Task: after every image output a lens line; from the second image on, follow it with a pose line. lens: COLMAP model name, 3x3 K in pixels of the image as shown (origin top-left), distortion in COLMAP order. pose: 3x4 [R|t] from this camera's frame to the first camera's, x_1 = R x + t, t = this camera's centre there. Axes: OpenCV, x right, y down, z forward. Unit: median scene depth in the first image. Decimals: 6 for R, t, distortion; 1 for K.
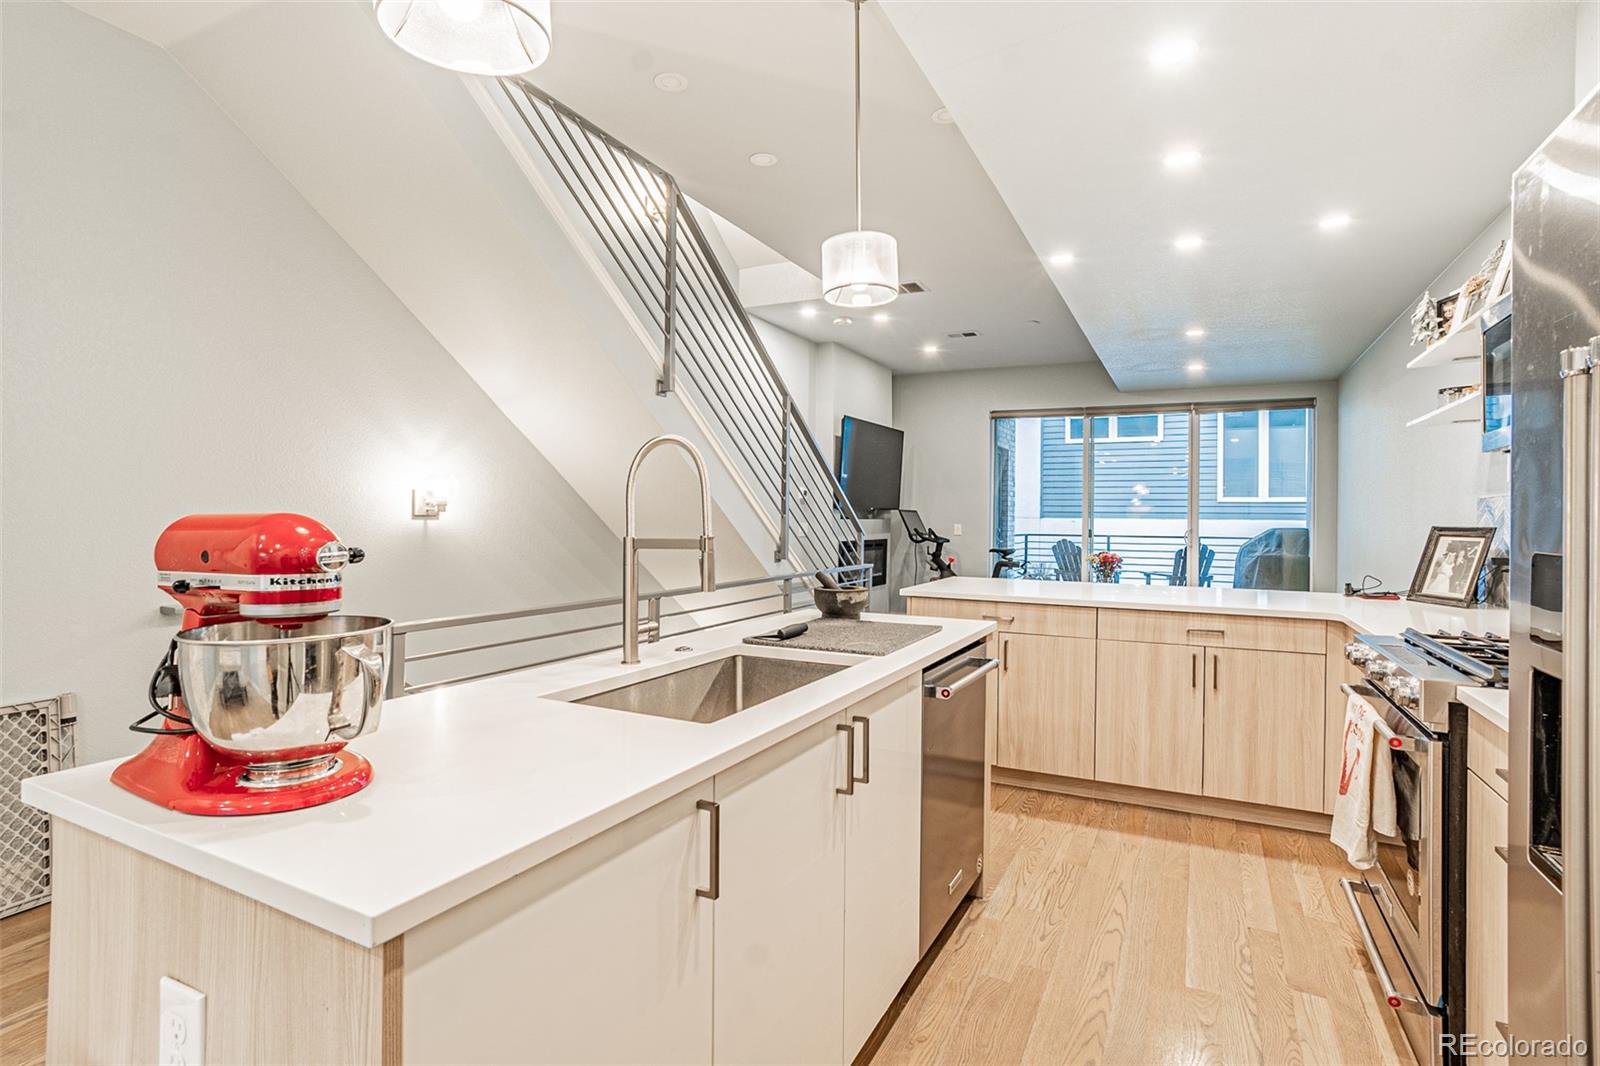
lens RADIAL K [[760.6, 0, 805.2], [0, 760.6, 526.1], [0, 0, 1]] dist [0.002860, 0.002630]
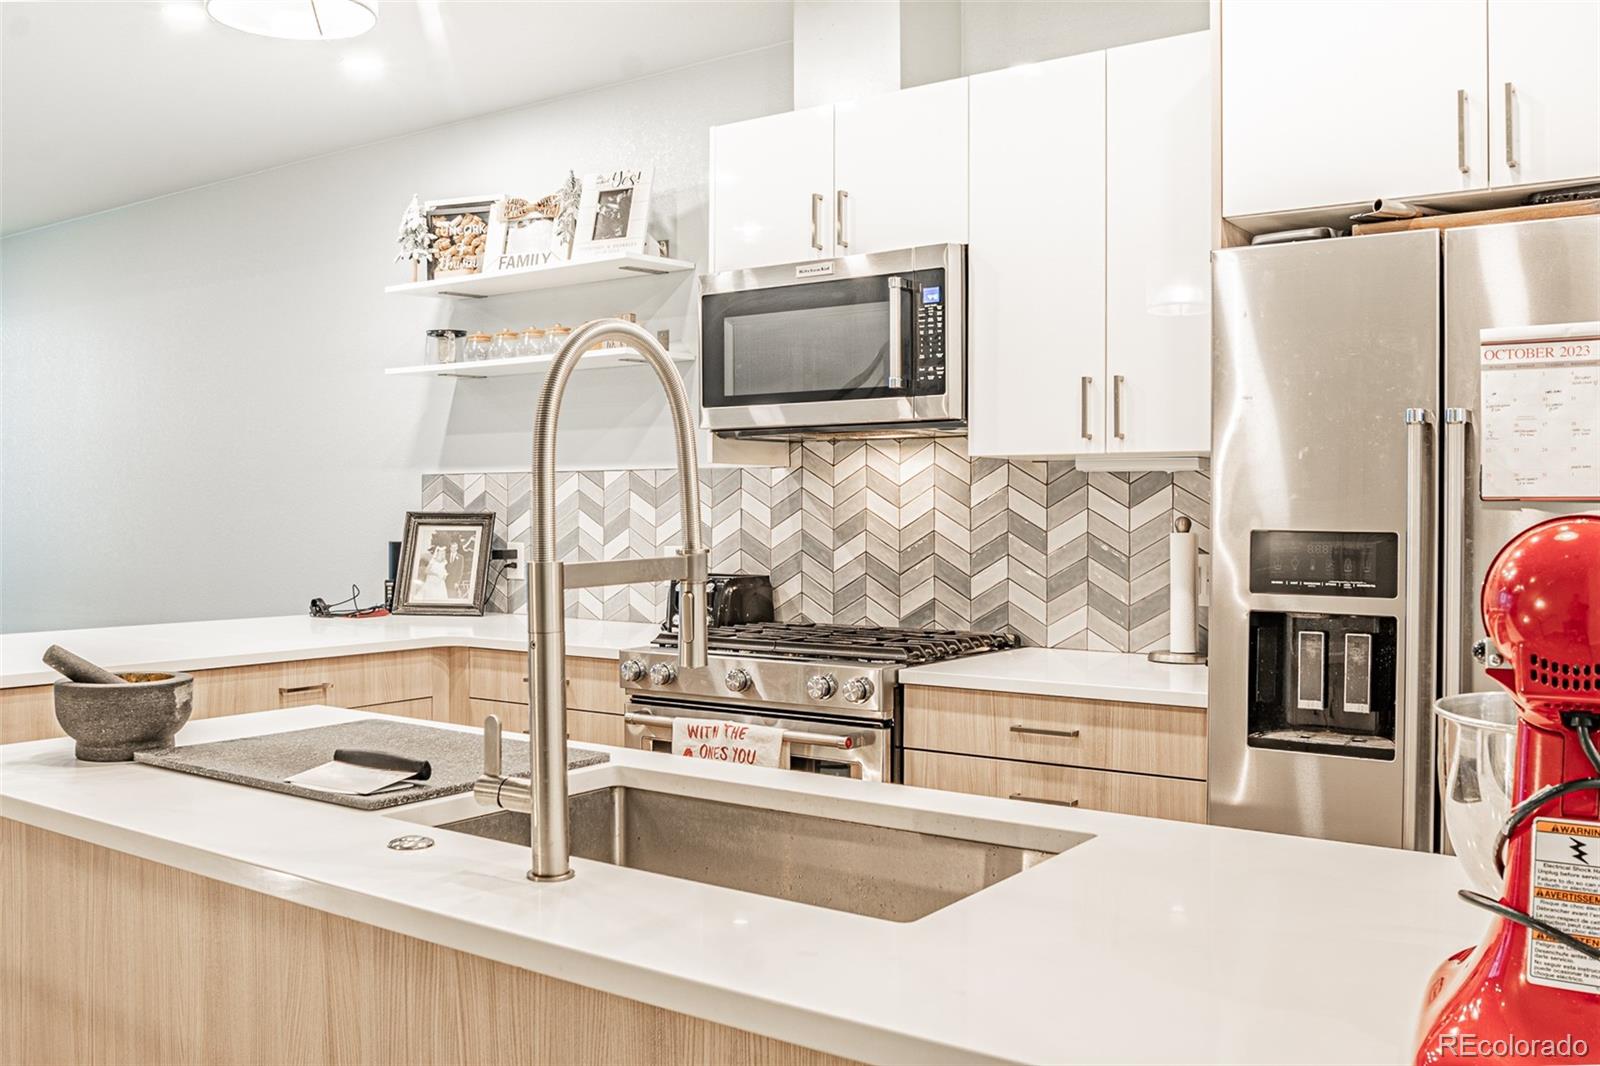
lens RADIAL K [[1497.4, 0, 801.1], [0, 1497.4, 531.2], [0, 0, 1]] dist [0.005634, 0.000000]
pose [[0.176658, -0.024345, 0.983971, -0.567694], [0.009892, 0.999687, 0.022958, -0.011308], [-0.984223, 0.005677, 0.176844, 0.387066]]
